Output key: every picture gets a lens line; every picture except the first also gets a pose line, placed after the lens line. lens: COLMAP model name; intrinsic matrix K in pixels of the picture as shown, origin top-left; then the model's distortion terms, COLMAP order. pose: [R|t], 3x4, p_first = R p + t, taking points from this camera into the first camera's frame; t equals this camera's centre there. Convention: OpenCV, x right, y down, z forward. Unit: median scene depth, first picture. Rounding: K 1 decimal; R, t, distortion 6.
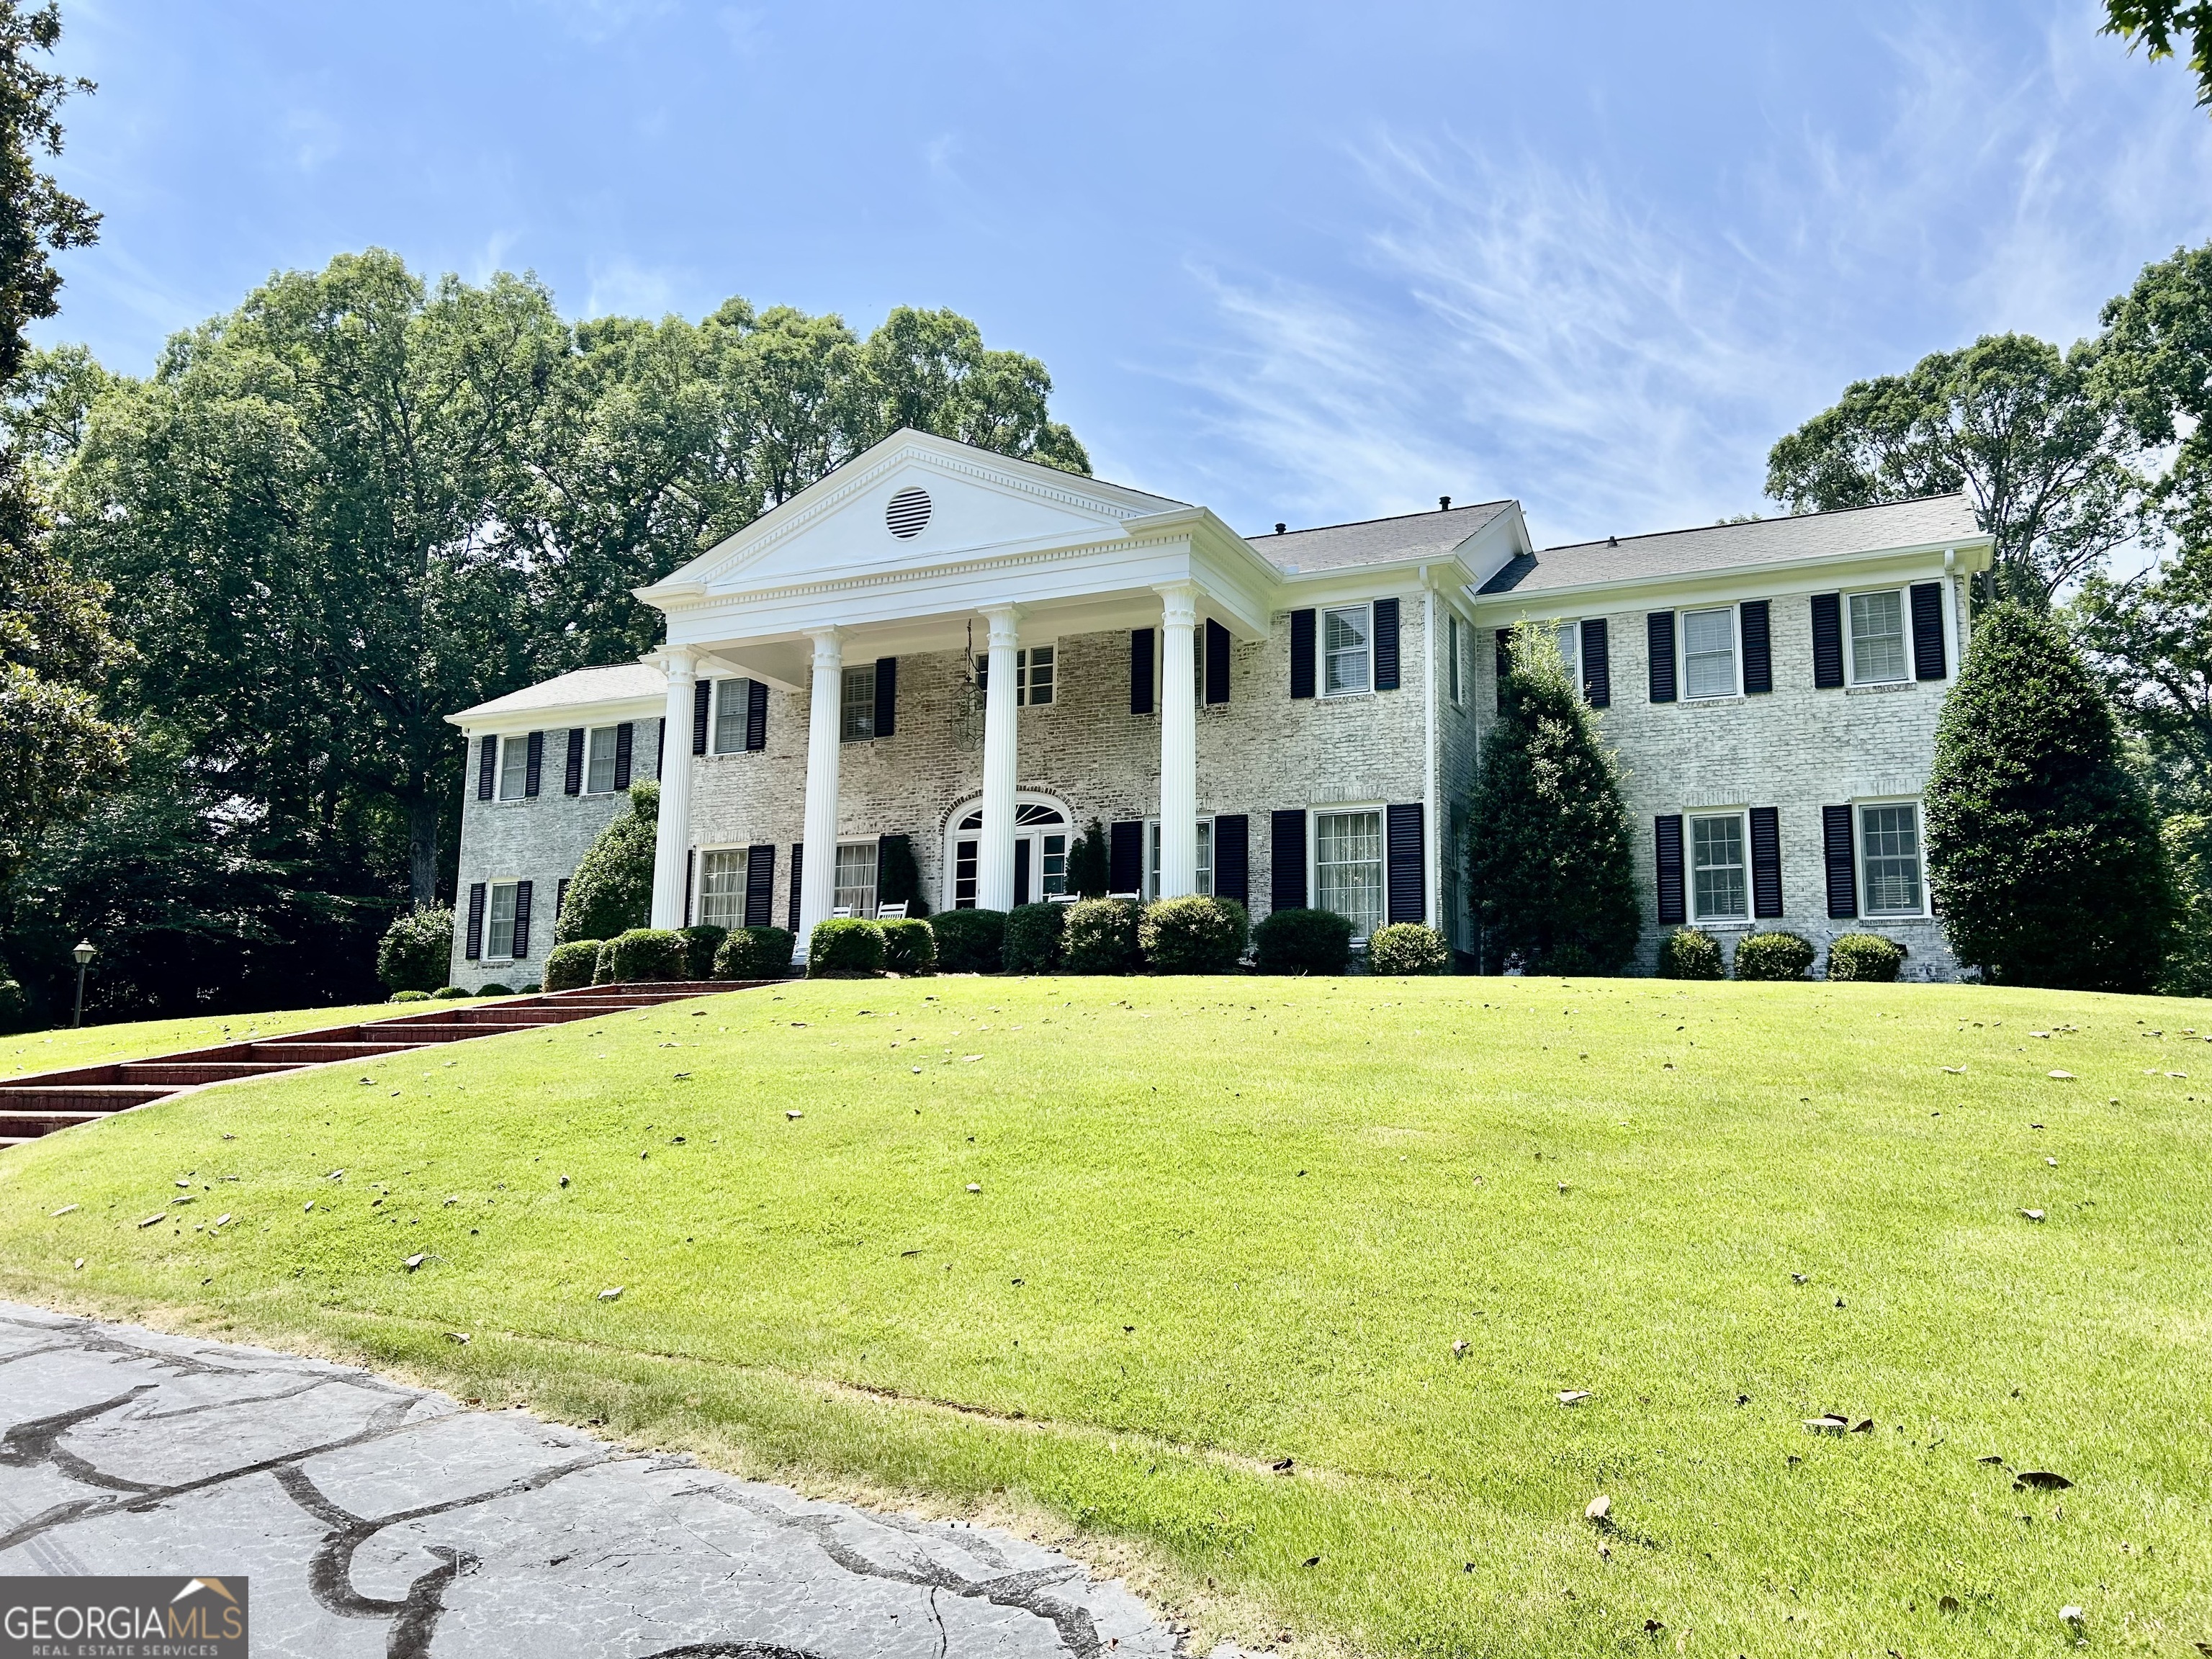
lens RADIAL K [[1701.5, 0, 1137.8], [0, 1701.5, 837.0], [0, 0, 1]] dist [0.047325, -0.070310]
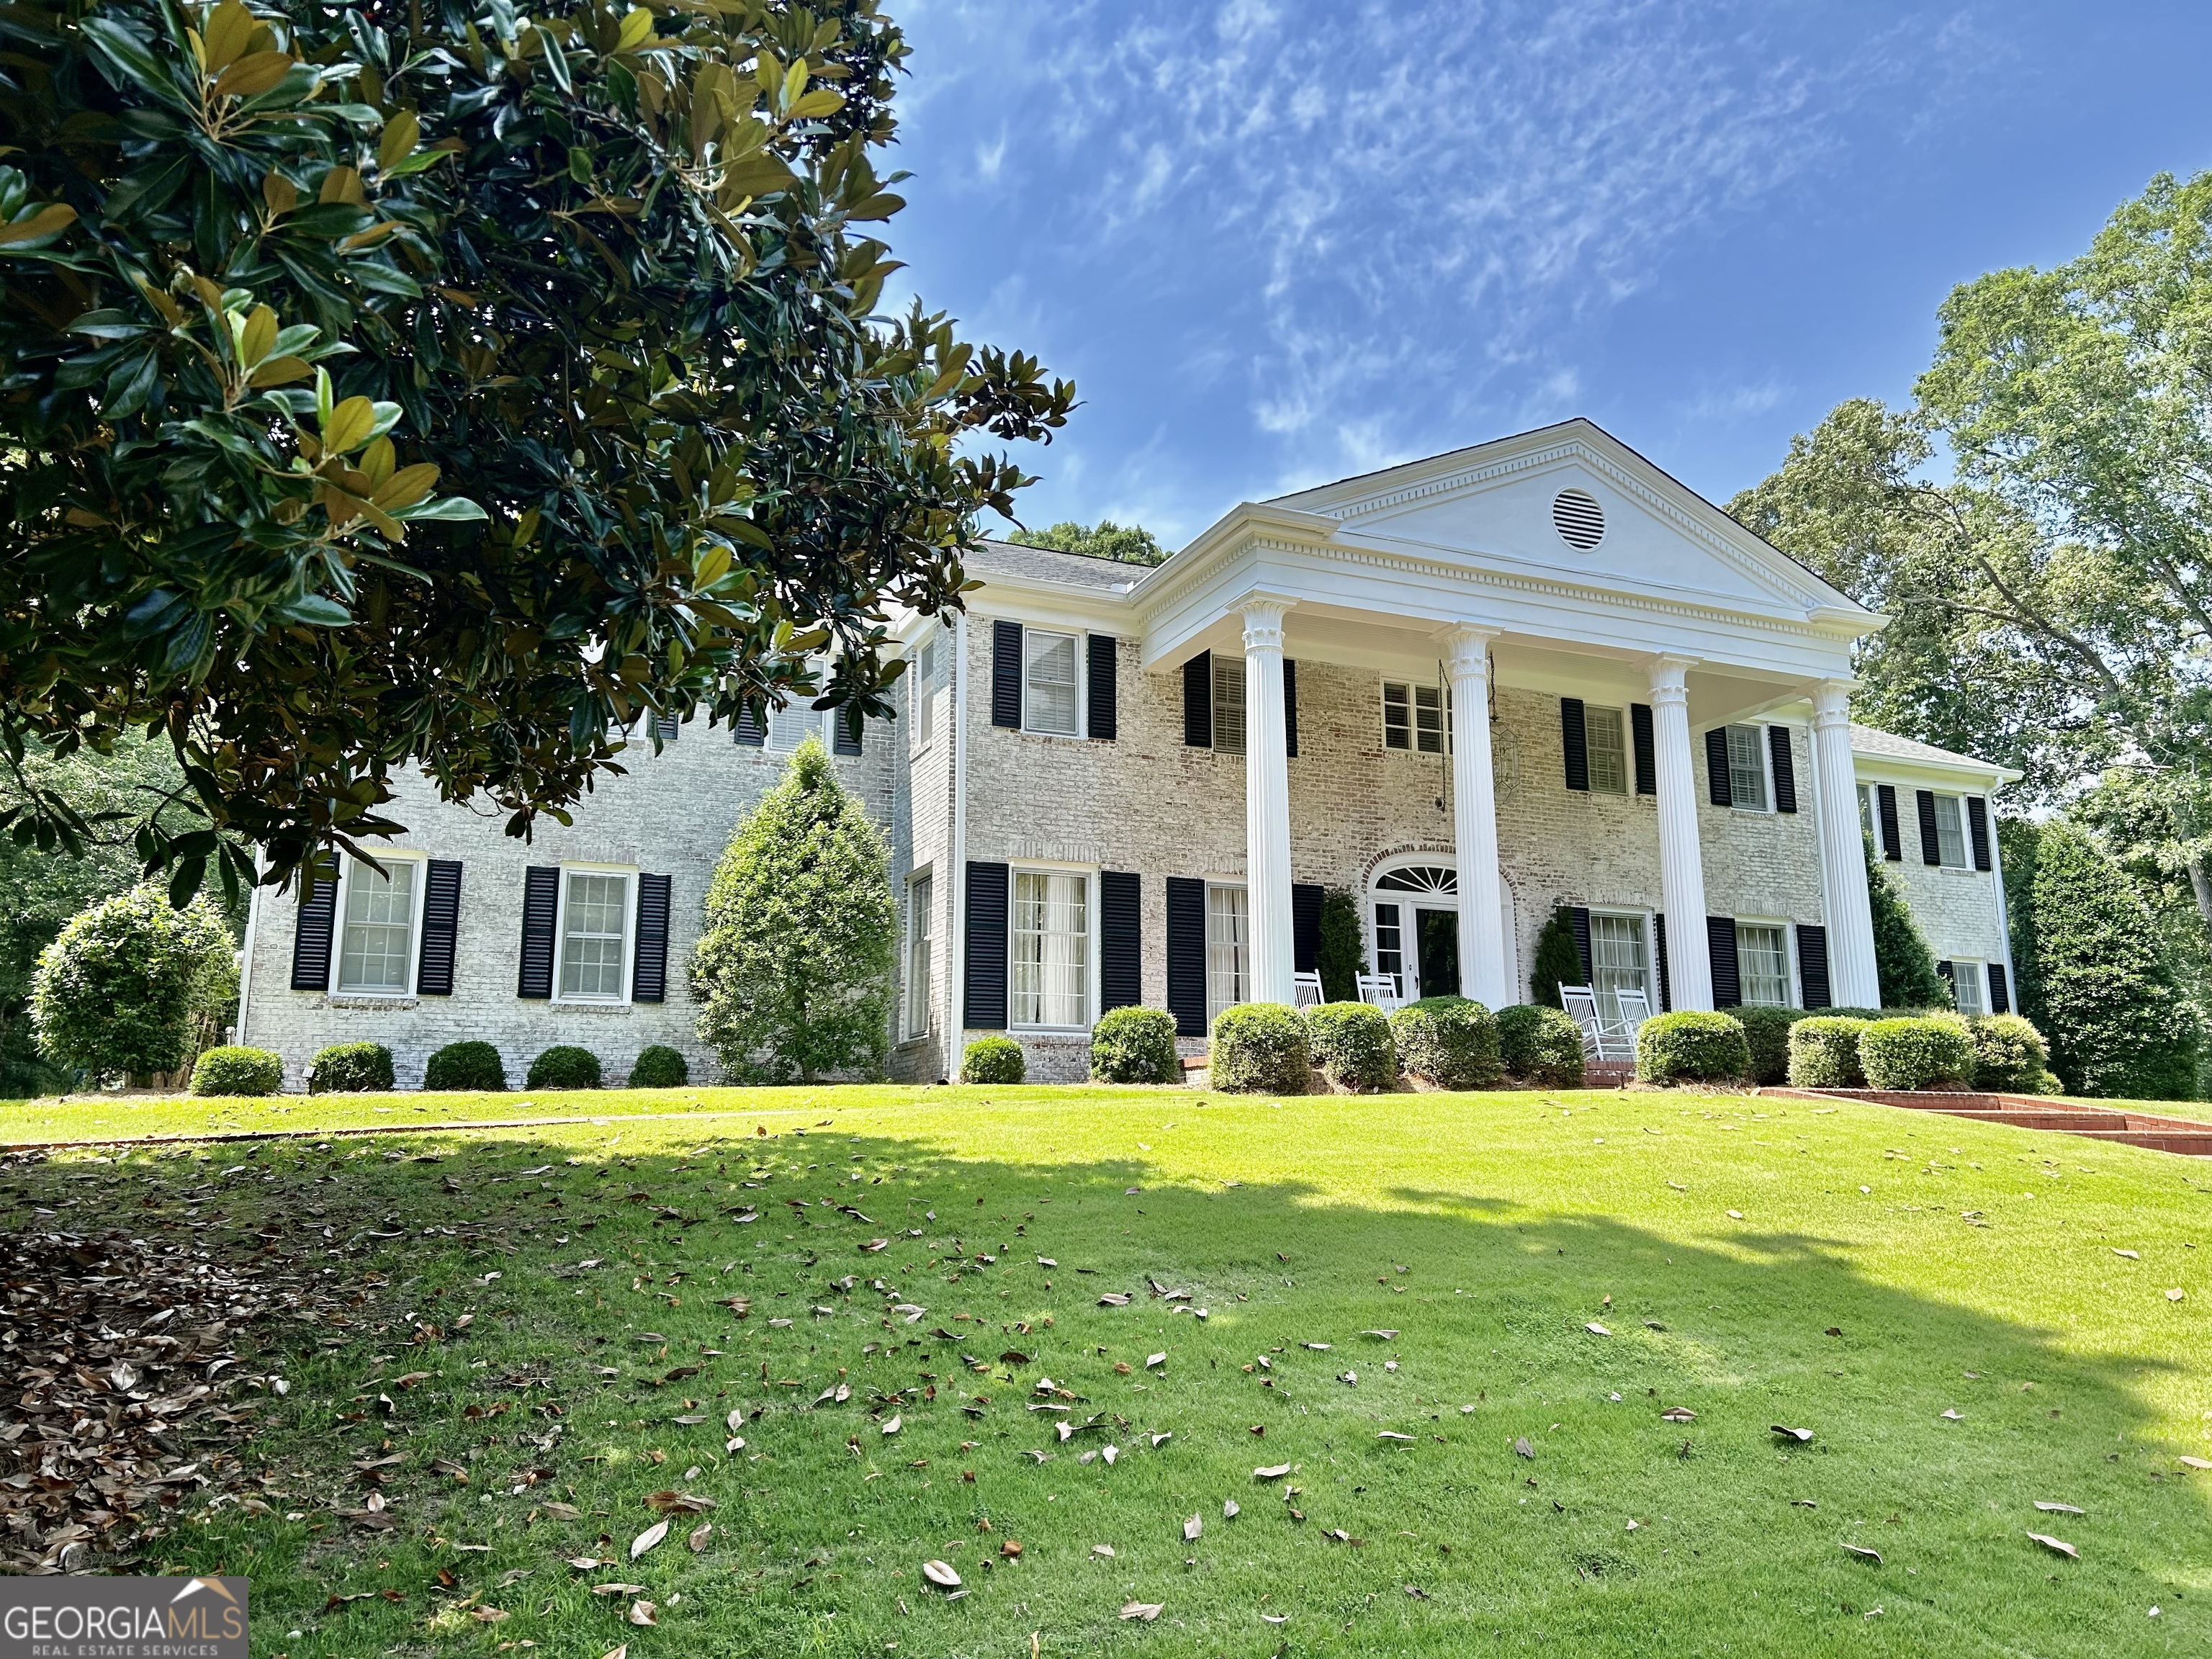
lens RADIAL K [[1701.5, 0, 1137.8], [0, 1701.5, 837.0], [0, 0, 1]] dist [0.047325, -0.070310]
pose [[0.612177, 0.134081, 0.779270, -0.821404], [-0.104562, 0.990591, -0.088299, 0.055949], [-0.783777, -0.027428, 0.620436, 0.582374]]
